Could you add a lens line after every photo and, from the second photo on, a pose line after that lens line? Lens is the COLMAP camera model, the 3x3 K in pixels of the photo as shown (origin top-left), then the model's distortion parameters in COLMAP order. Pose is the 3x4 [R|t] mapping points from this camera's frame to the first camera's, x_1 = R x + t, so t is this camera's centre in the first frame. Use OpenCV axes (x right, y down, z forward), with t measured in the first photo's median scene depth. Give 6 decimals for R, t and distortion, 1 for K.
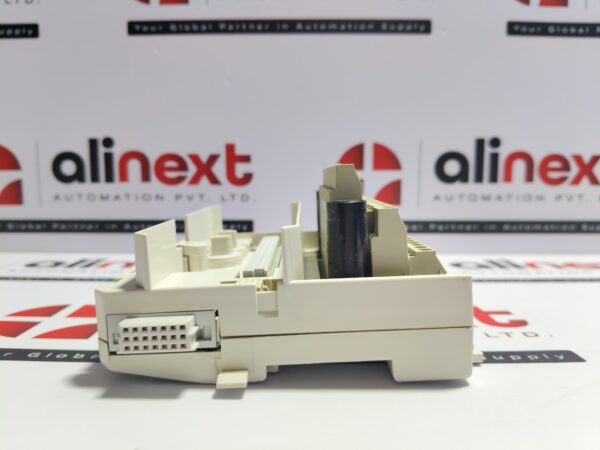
lens RADIAL K [[483.5, 0, 300.0], [0, 483.5, 225.0], [0, 0, 1]] dist [0.000019, -0.088489]
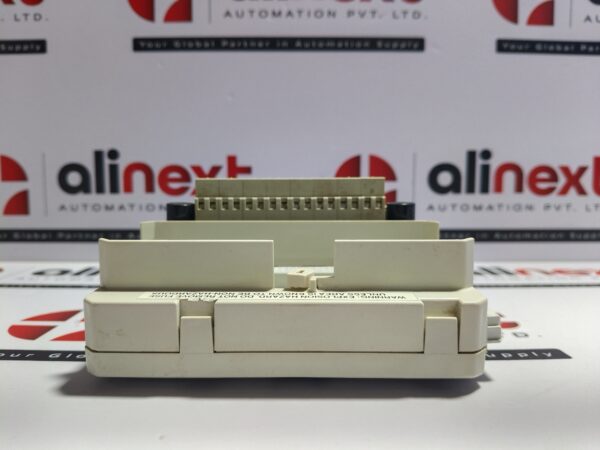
lens RADIAL K [[483.5, 0, 300.0], [0, 483.5, 225.0], [0, 0, 1]] dist [0.000019, -0.088489]
pose [[0.999890, -0.001842, 0.014697, -0.013790], [0.002167, 0.999753, -0.022112, 0.003506], [-0.014652, 0.022142, 0.999647, -0.035785]]
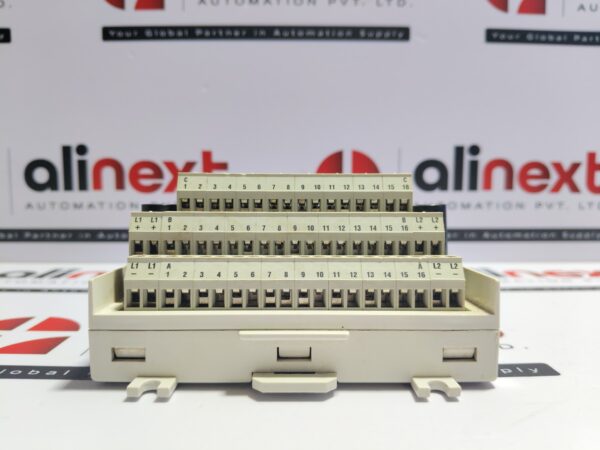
lens RADIAL K [[483.5, 0, 300.0], [0, 483.5, 225.0], [0, 0, 1]] dist [0.000019, -0.088489]
pose [[0.999734, -0.002176, 0.022981, 0.022386], [0.002537, 0.999874, -0.015695, -0.002014], [-0.022944, 0.015749, 0.999613, 0.016246]]
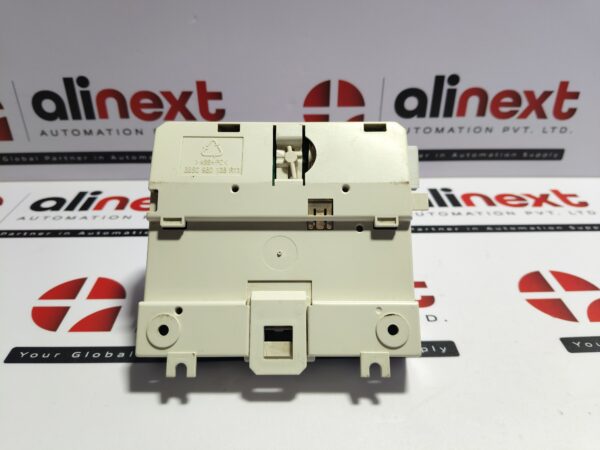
lens RADIAL K [[483.5, 0, 300.0], [0, 483.5, 225.0], [0, 0, 1]] dist [0.000019, -0.088489]
pose [[0.999474, -0.014782, 0.028875, 0.034150], [0.001868, 0.914885, 0.403711, -0.310138], [-0.032385, -0.403445, 0.914431, -0.082214]]
